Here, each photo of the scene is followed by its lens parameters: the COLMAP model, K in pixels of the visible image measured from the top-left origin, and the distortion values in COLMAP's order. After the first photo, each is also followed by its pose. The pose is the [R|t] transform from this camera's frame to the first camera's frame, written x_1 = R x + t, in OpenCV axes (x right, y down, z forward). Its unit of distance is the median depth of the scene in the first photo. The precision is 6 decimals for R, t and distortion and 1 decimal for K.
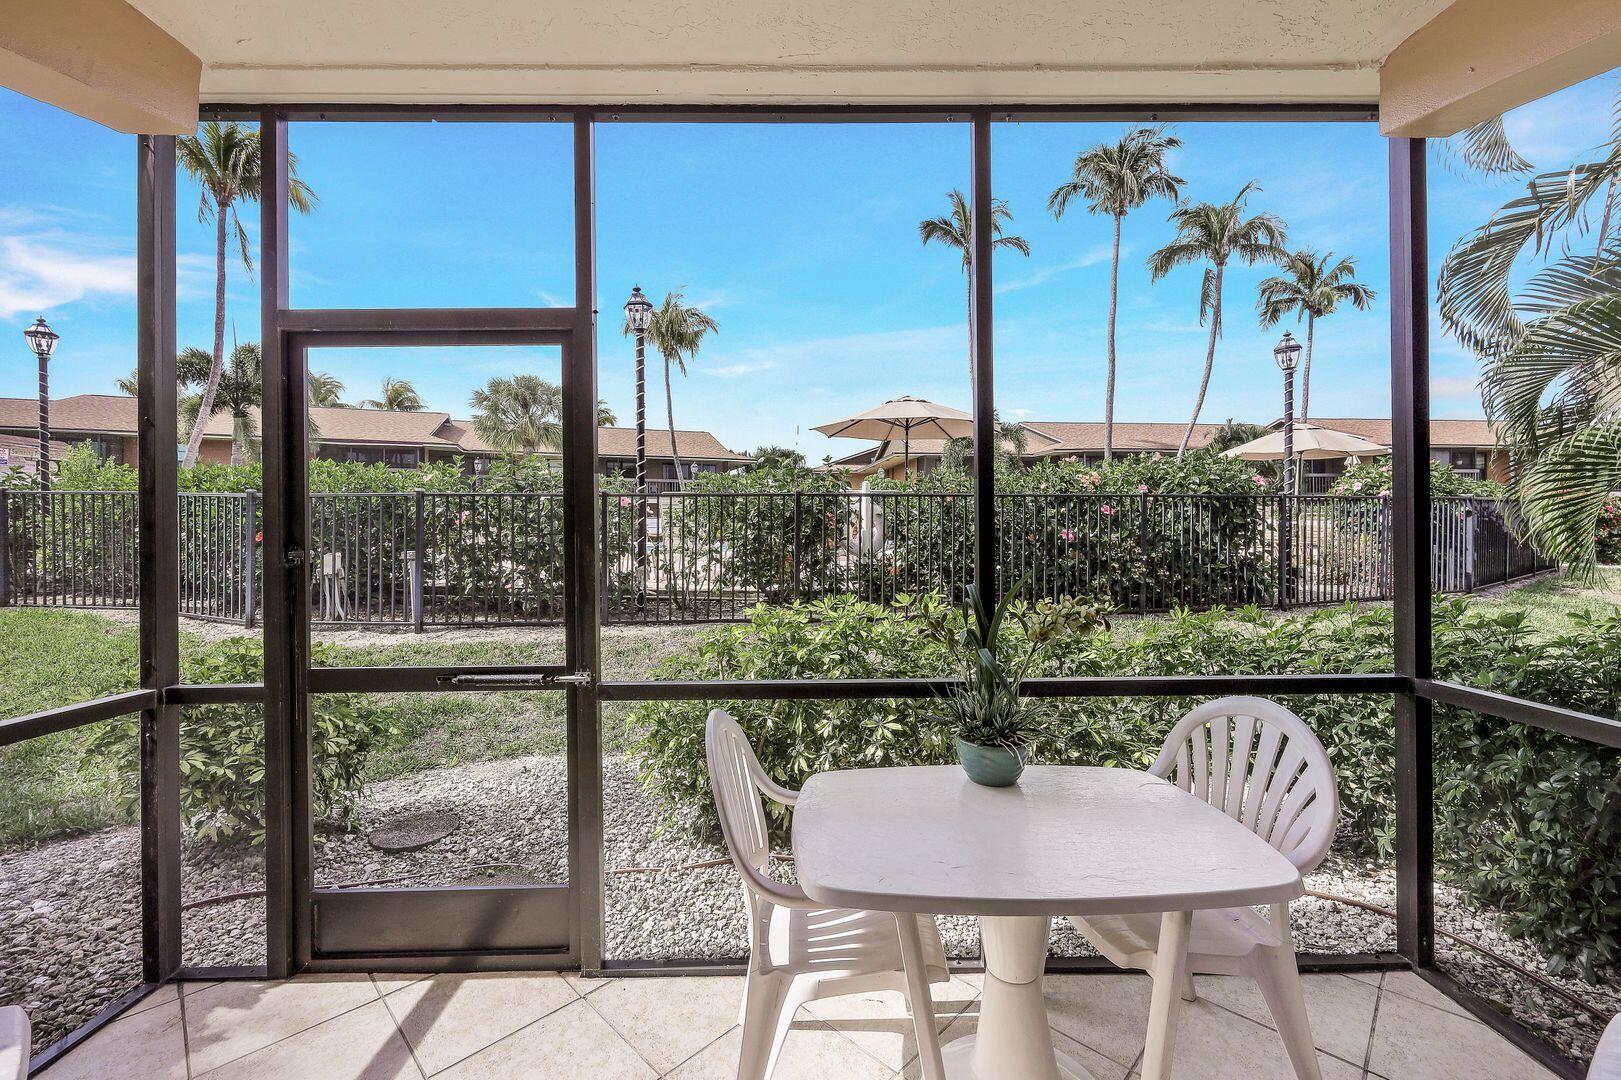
lens RADIAL K [[662.7, 0, 800.2], [0, 662.7, 527.9], [0, 0, 1]] dist [0.000834, -0.000120]
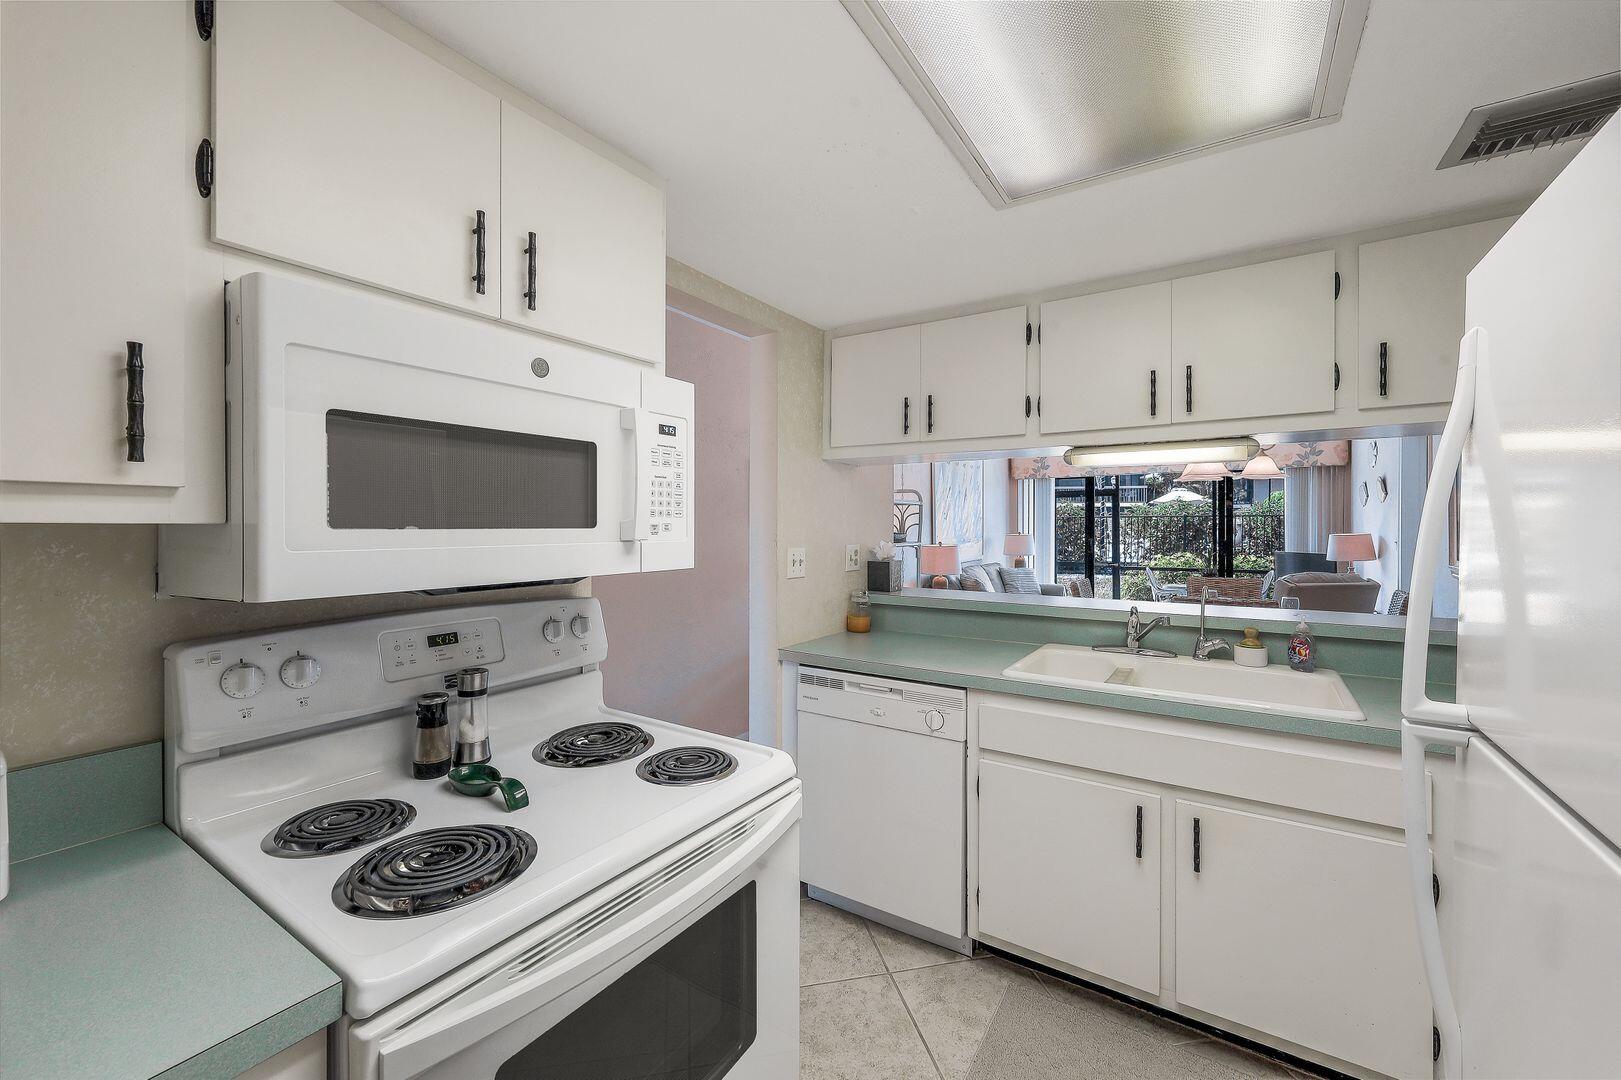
lens RADIAL K [[662.7, 0, 800.2], [0, 662.7, 527.9], [0, 0, 1]] dist [0.000834, -0.000120]
pose [[0.832811, 0.008926, -0.553485, 0.143422], [-0.005581, 0.999955, 0.007729, -0.022945], [0.553529, -0.003348, 0.832823, -1.420119]]
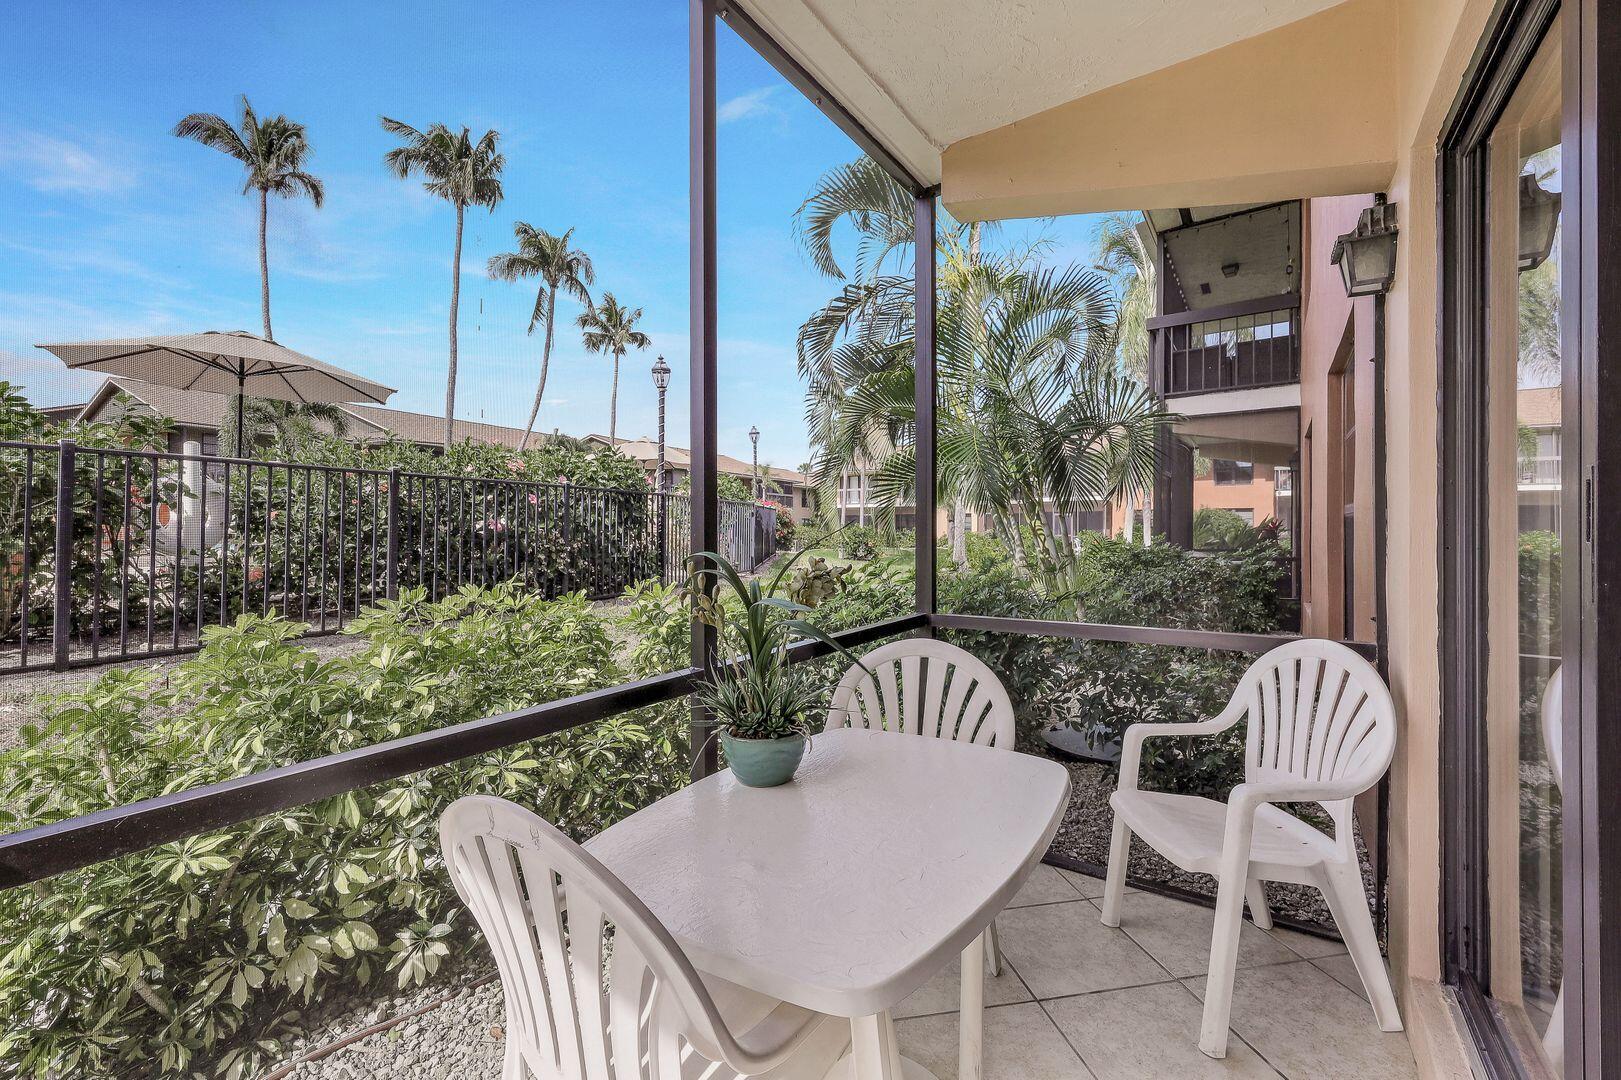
lens RADIAL K [[664.5, 0, 808.2], [0, 664.5, 529.0], [0, 0, 1]] dist [0.000206, 0.000013]
pose [[0.569306, 0.006495, 0.822100, -0.112161], [-0.005870, 0.999975, -0.003835, 0.019018], [-0.822105, -0.002643, 0.569330, 0.138956]]
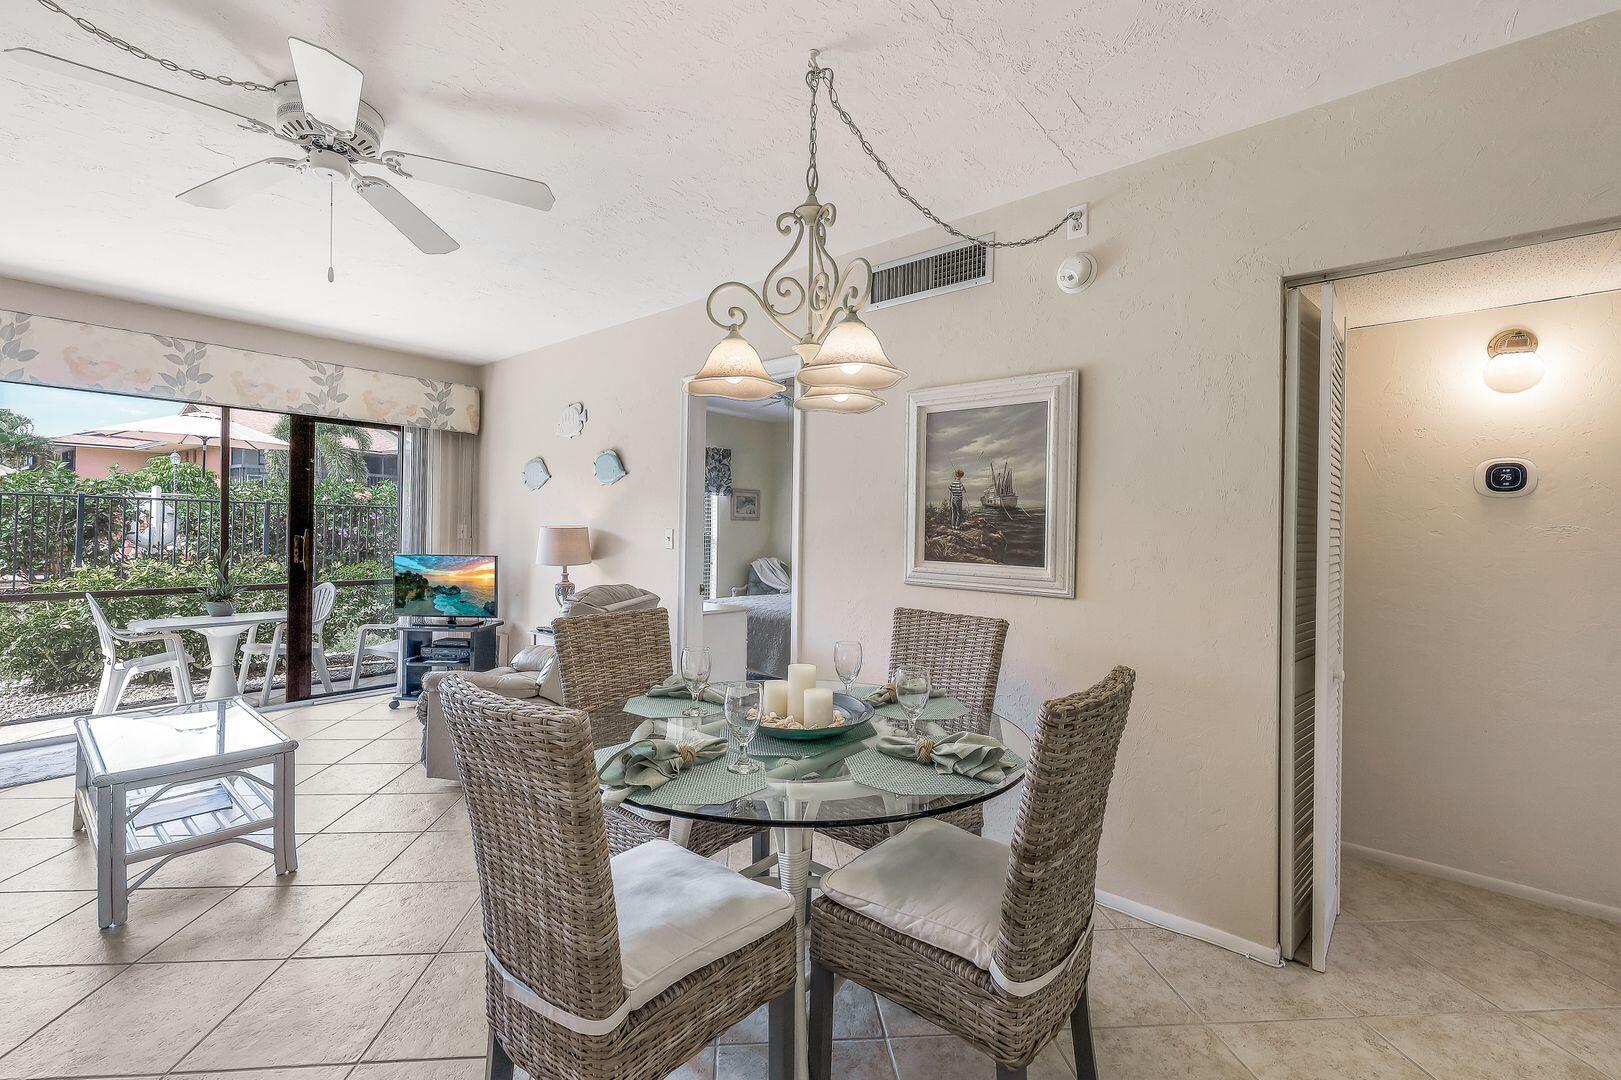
lens RADIAL K [[688.4, 0, 803.3], [0, 688.4, 530.6], [0, 0, 1]] dist [0.001353, 0.000215]
pose [[0.650775, 0.016099, 0.759100, -0.101660], [-0.019811, 0.999795, -0.004219, -0.008244], [-0.759012, -0.012292, 0.650961, -0.843289]]
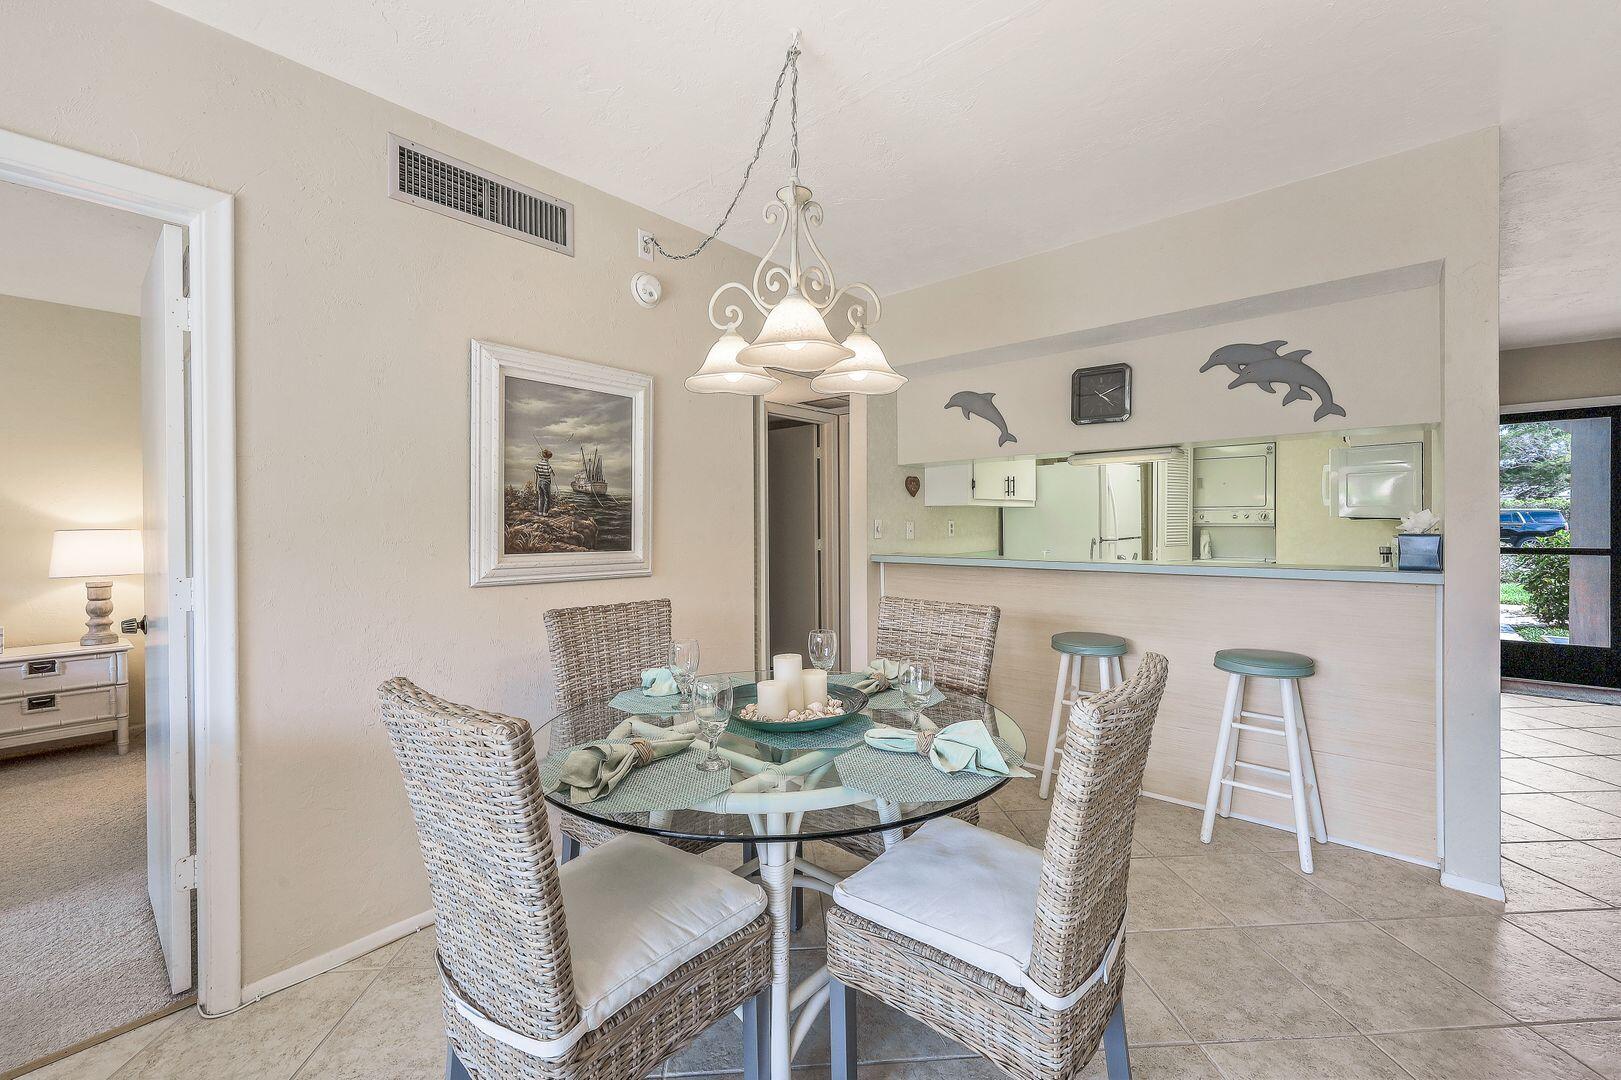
lens RADIAL K [[662.7, 0, 800.2], [0, 662.7, 527.9], [0, 0, 1]] dist [0.000834, -0.000120]
pose [[-0.746896, 0.003786, 0.664930, -0.063160], [0.007279, 0.999970, 0.002482, -0.006009], [-0.664901, 0.006693, -0.746902, -0.436382]]
